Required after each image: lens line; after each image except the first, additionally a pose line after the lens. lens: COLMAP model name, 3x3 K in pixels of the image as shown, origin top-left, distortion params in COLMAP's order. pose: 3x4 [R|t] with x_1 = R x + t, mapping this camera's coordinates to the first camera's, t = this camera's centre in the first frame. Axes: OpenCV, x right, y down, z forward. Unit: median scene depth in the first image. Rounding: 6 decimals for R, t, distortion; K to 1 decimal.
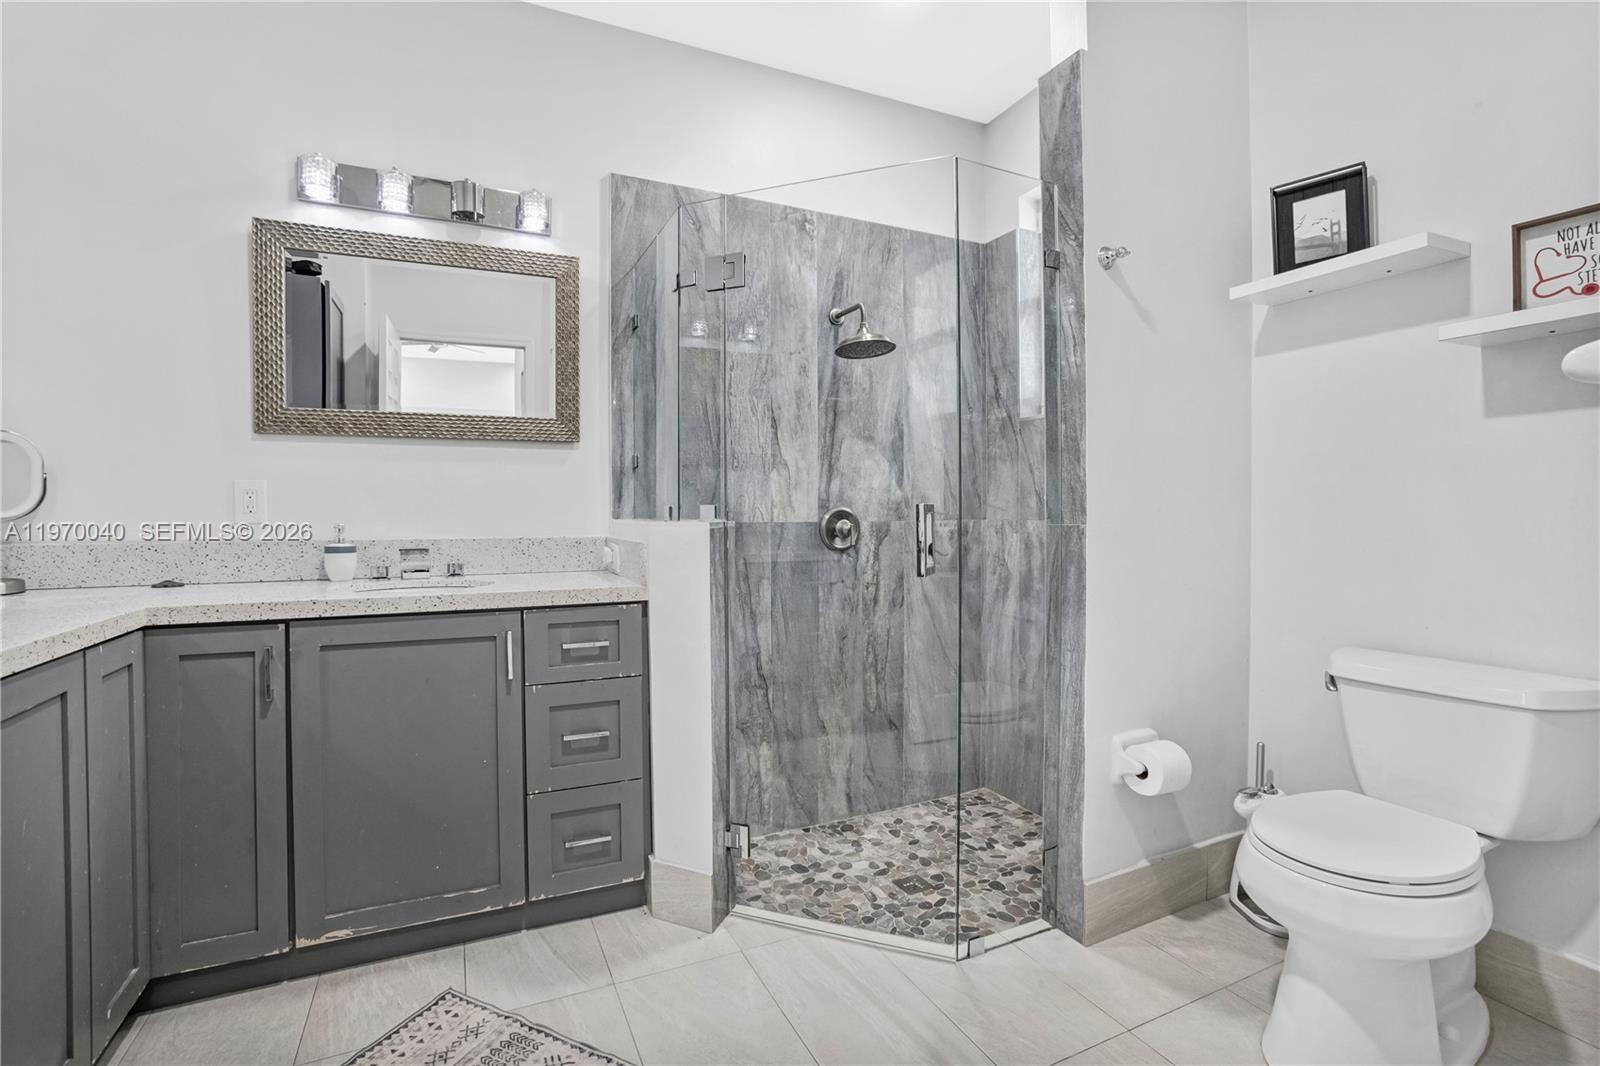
lens RADIAL K [[716.0, 0, 800.0], [0, 716.0, 533.0], [0, 0, 1]] dist [-0.060520, 0.023305]
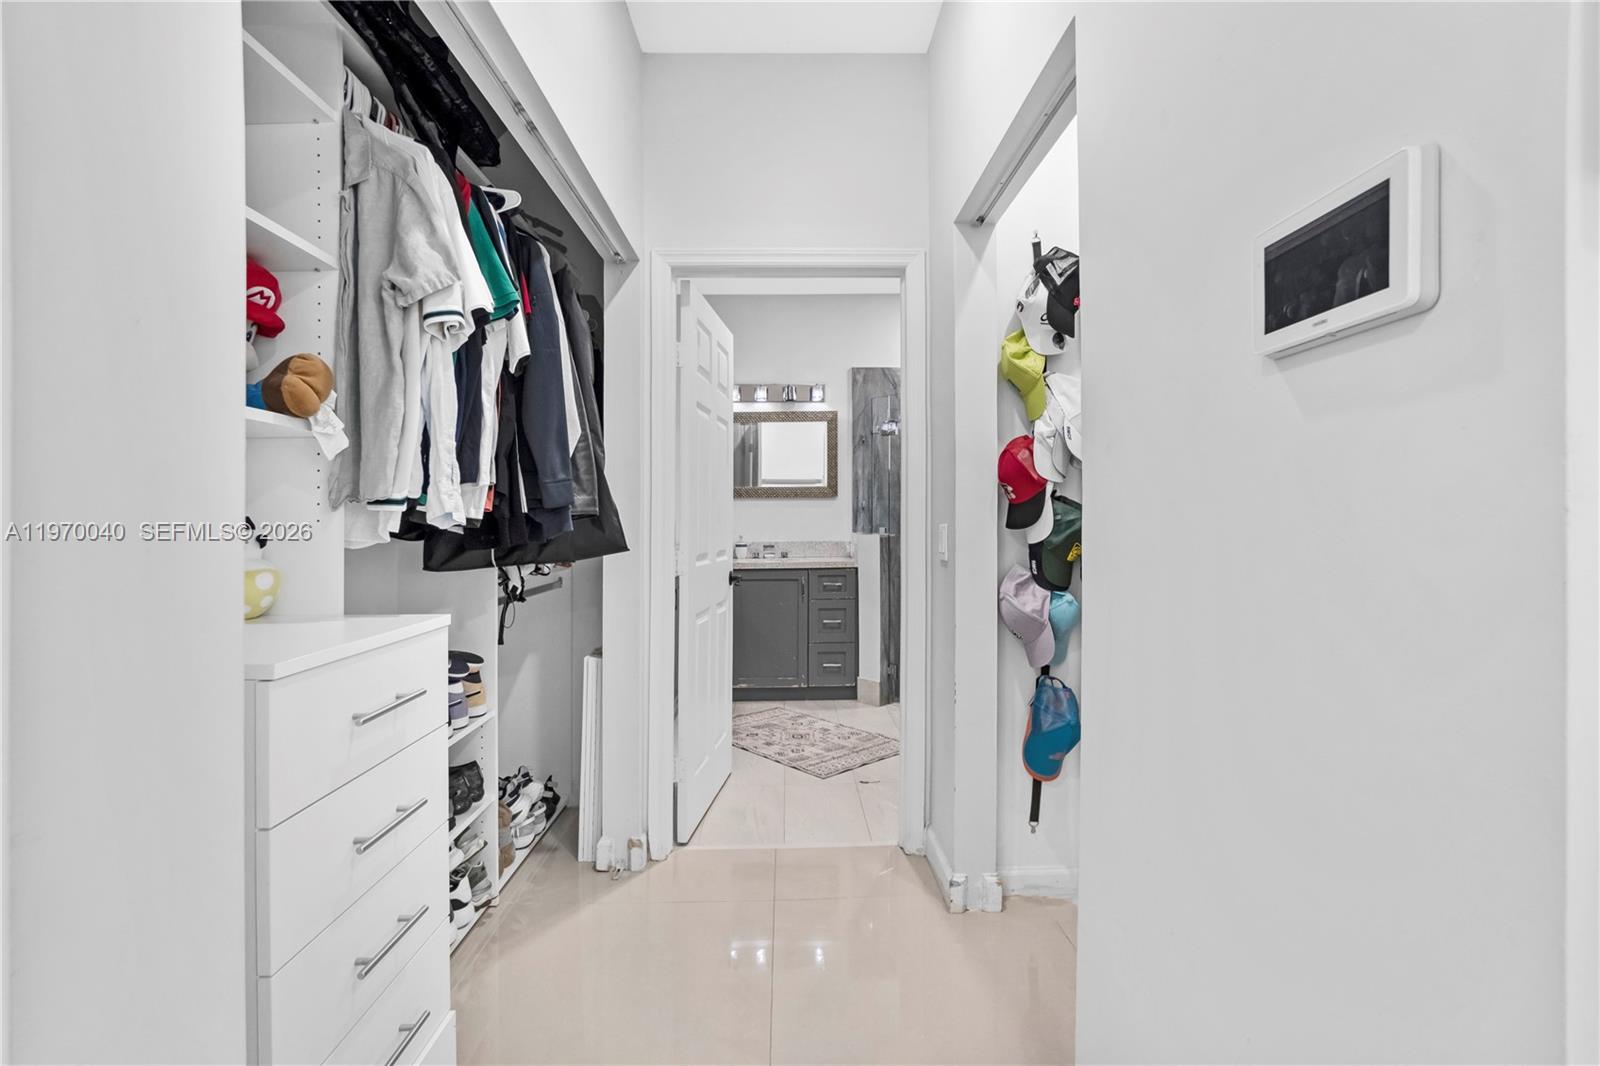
lens RADIAL K [[716.0, 0, 800.0], [0, 716.0, 533.0], [0, 0, 1]] dist [-0.060520, 0.023305]
pose [[0.901735, 0.000420, -0.432289, 0.542492], [-0.003676, 0.999971, -0.006696, -0.003165], [0.432273, 0.007627, 0.901710, -1.040943]]
